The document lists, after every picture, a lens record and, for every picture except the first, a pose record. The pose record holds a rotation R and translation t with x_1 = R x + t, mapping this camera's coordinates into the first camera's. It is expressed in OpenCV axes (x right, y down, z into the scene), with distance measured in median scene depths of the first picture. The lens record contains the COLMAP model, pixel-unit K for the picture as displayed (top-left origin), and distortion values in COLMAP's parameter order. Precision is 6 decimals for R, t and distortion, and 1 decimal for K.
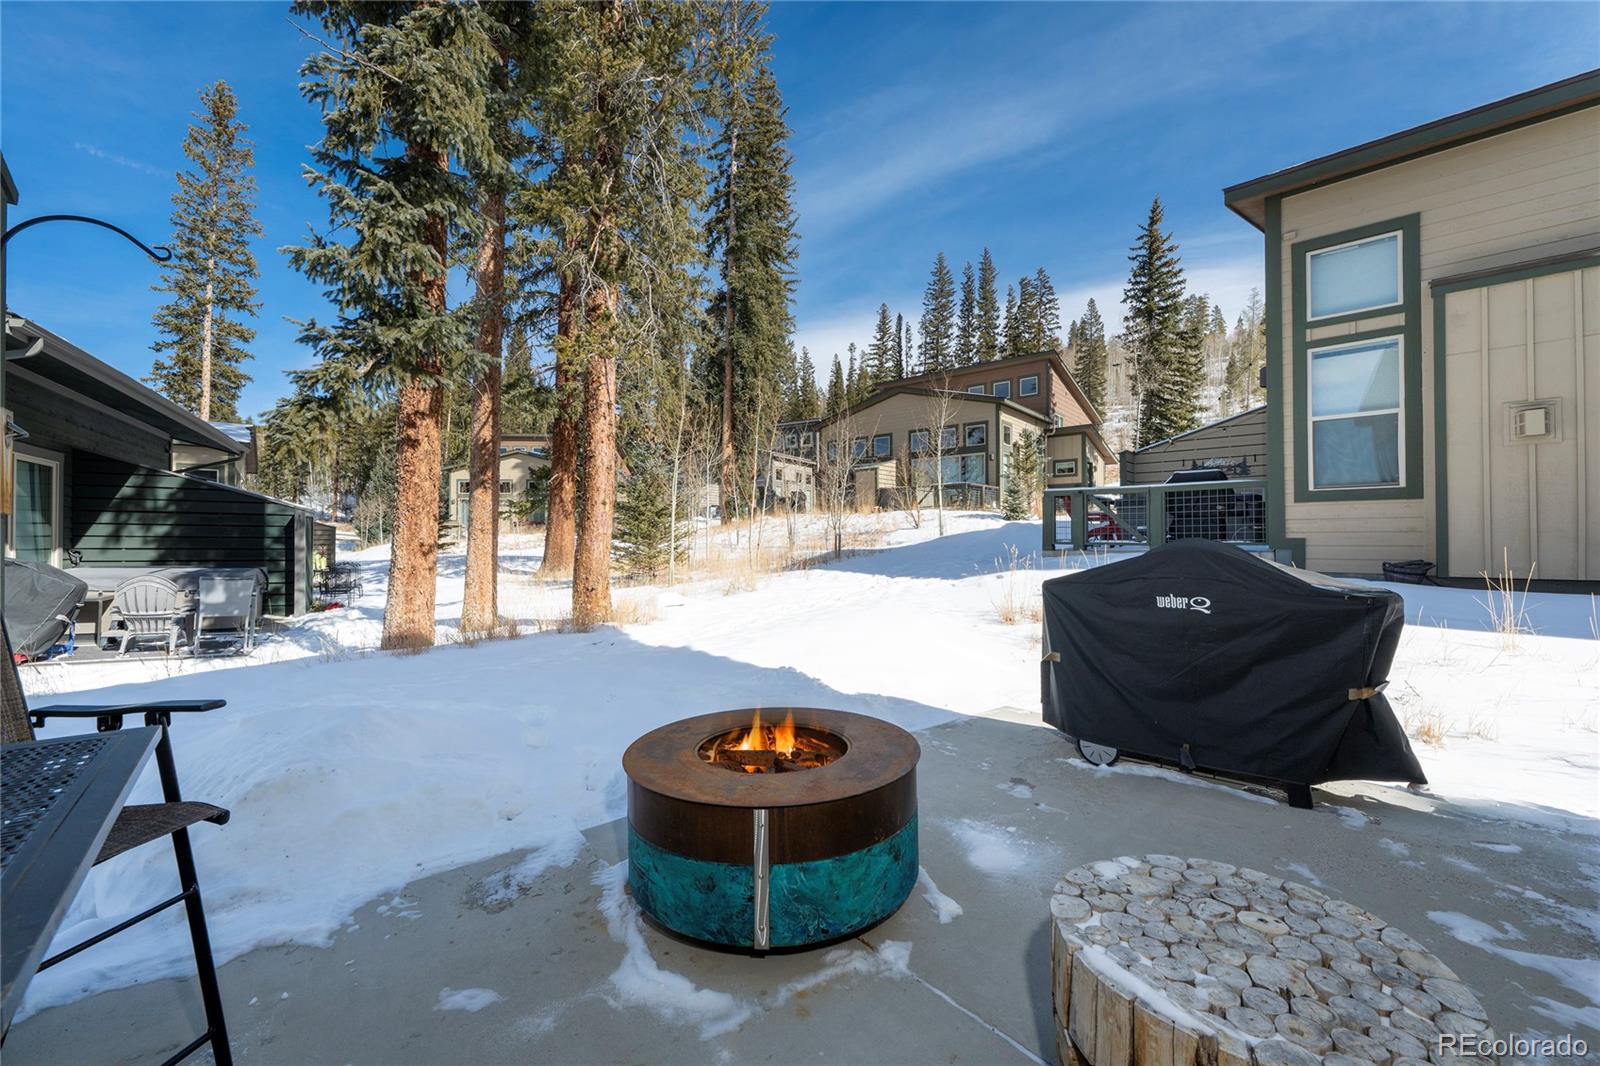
lens RADIAL K [[646.2, 0, 794.2], [0, 646.2, 537.1], [0, 0, 1]] dist [-0.006772, 0.000242]
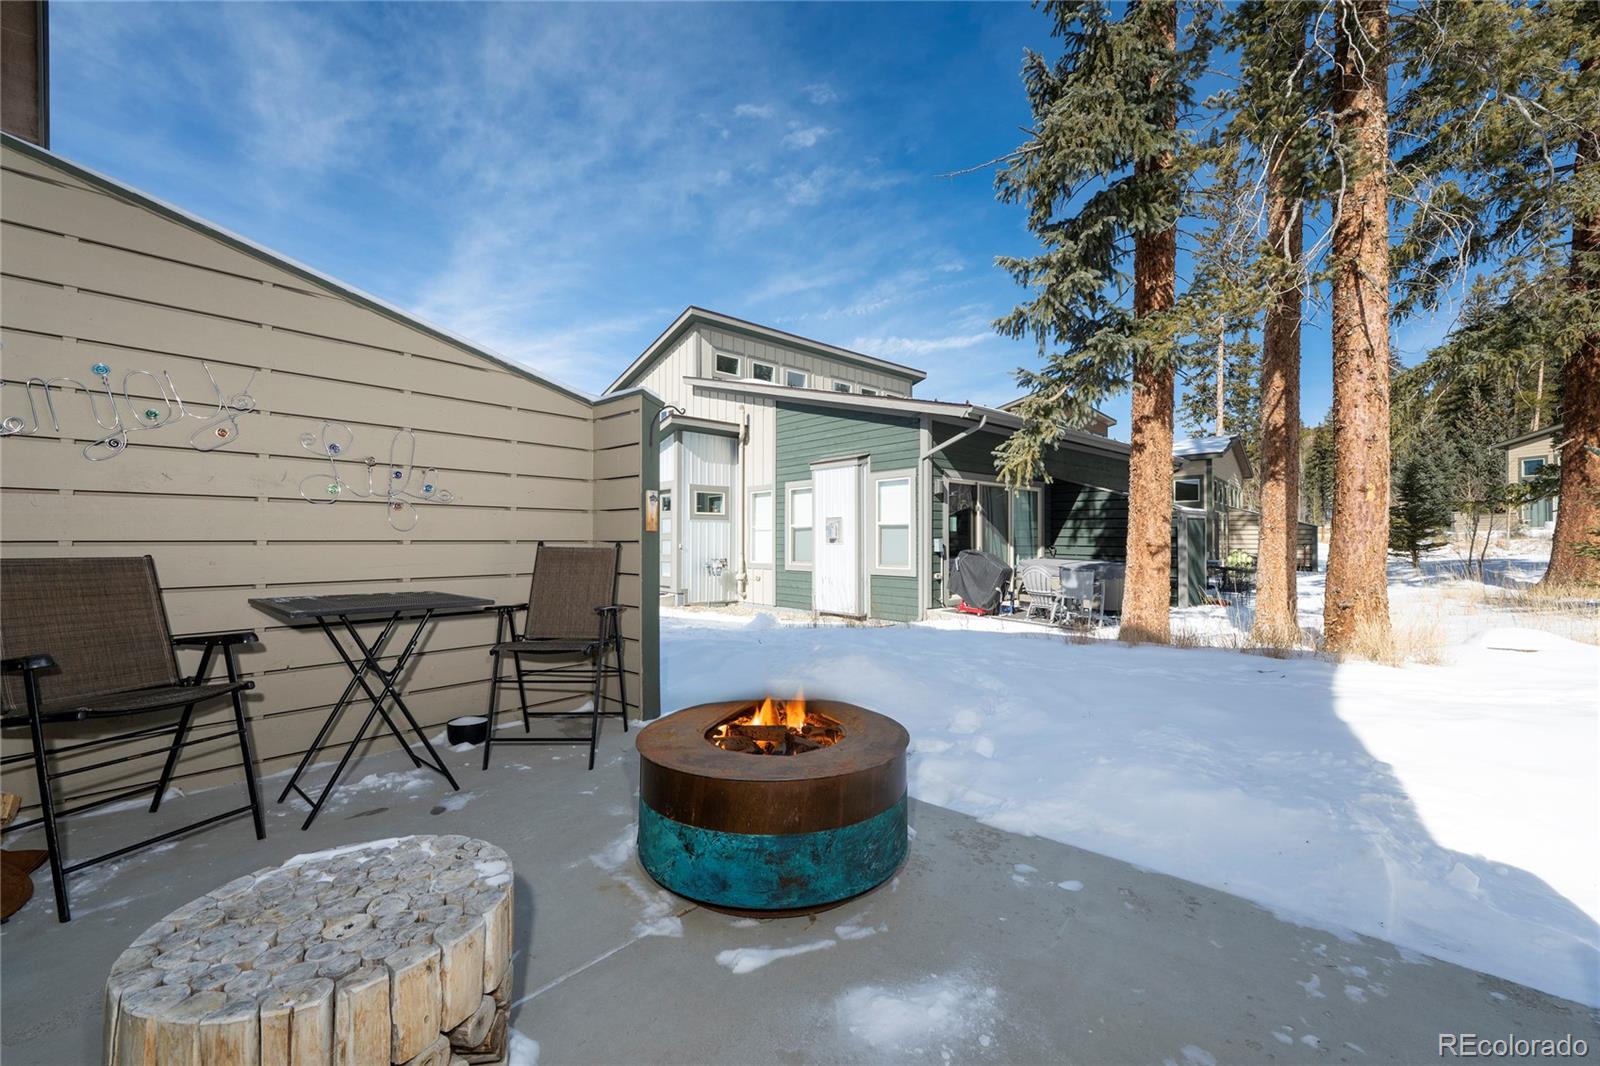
lens RADIAL K [[646.2, 0, 807.0], [0, 646.2, 535.2], [0, 0, 1]] dist [-0.006772, 0.000242]
pose [[0.151805, -0.006496, -0.988389, 0.265251], [0.005251, 0.999970, -0.005765, -0.000256], [0.988396, -0.004315, 0.151835, 0.225519]]
